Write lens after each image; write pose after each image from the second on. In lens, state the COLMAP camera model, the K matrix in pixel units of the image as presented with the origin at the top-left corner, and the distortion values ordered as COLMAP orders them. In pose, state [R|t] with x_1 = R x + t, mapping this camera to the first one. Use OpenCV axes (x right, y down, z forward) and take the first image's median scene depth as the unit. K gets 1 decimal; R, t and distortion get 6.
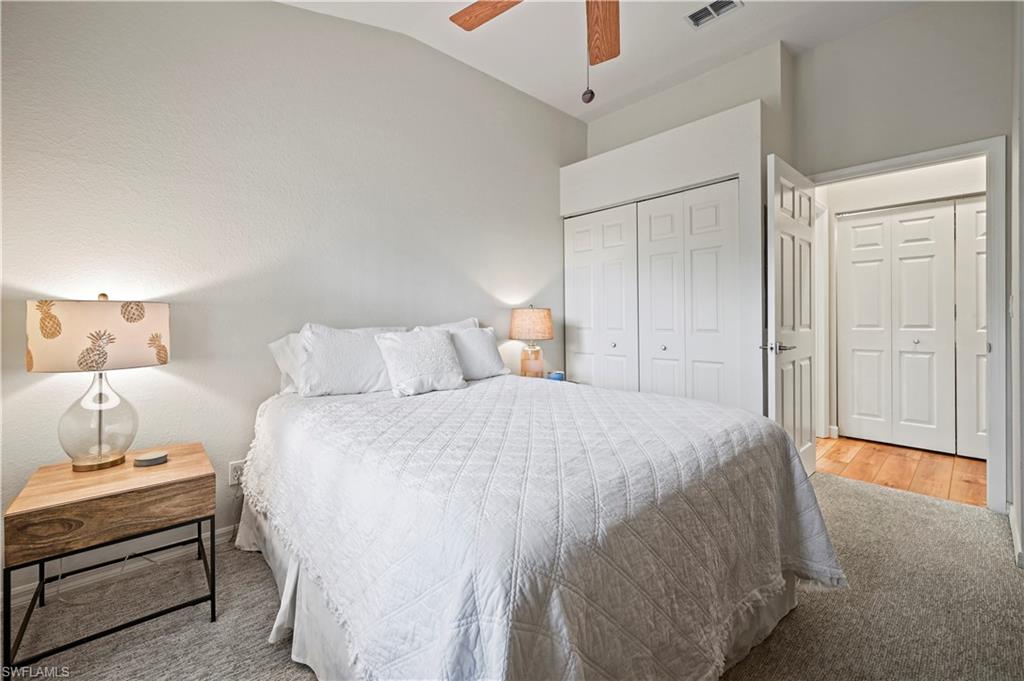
lens RADIAL K [[419.6, 0, 510.8], [0, 419.6, 317.4], [0, 0, 1]] dist [0.000181, 0.000001]
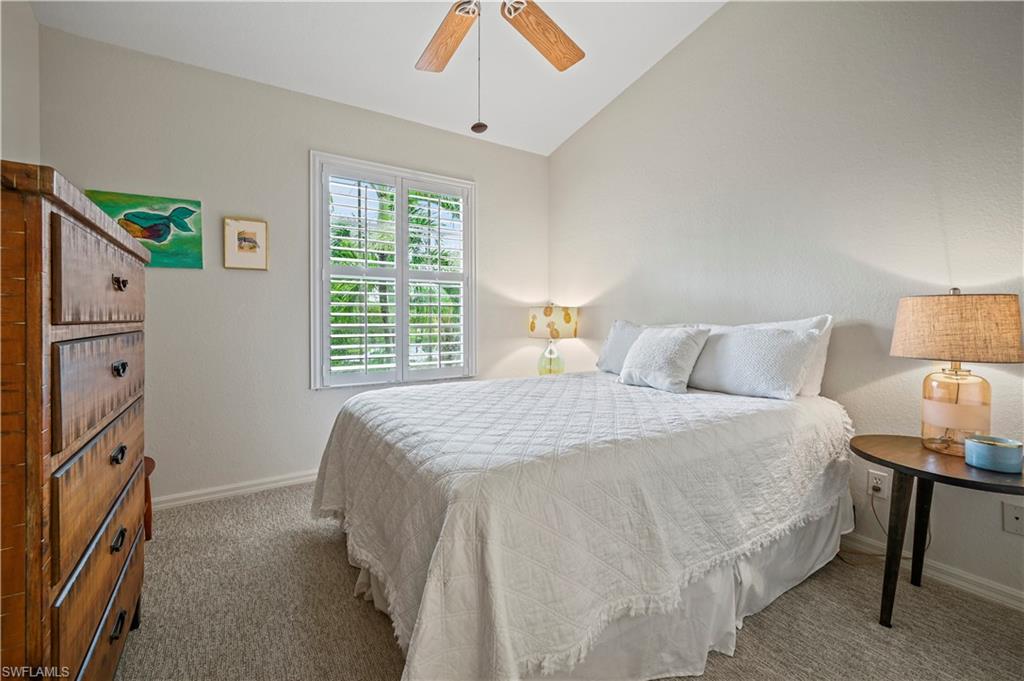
lens RADIAL K [[419.6, 0, 510.8], [0, 419.6, 317.4], [0, 0, 1]] dist [0.000181, 0.000001]
pose [[-0.137127, 0.004870, -0.990541, 1.100198], [-0.000827, 0.999987, 0.005031, 0.003627], [0.990553, 0.001509, -0.137121, 1.029133]]
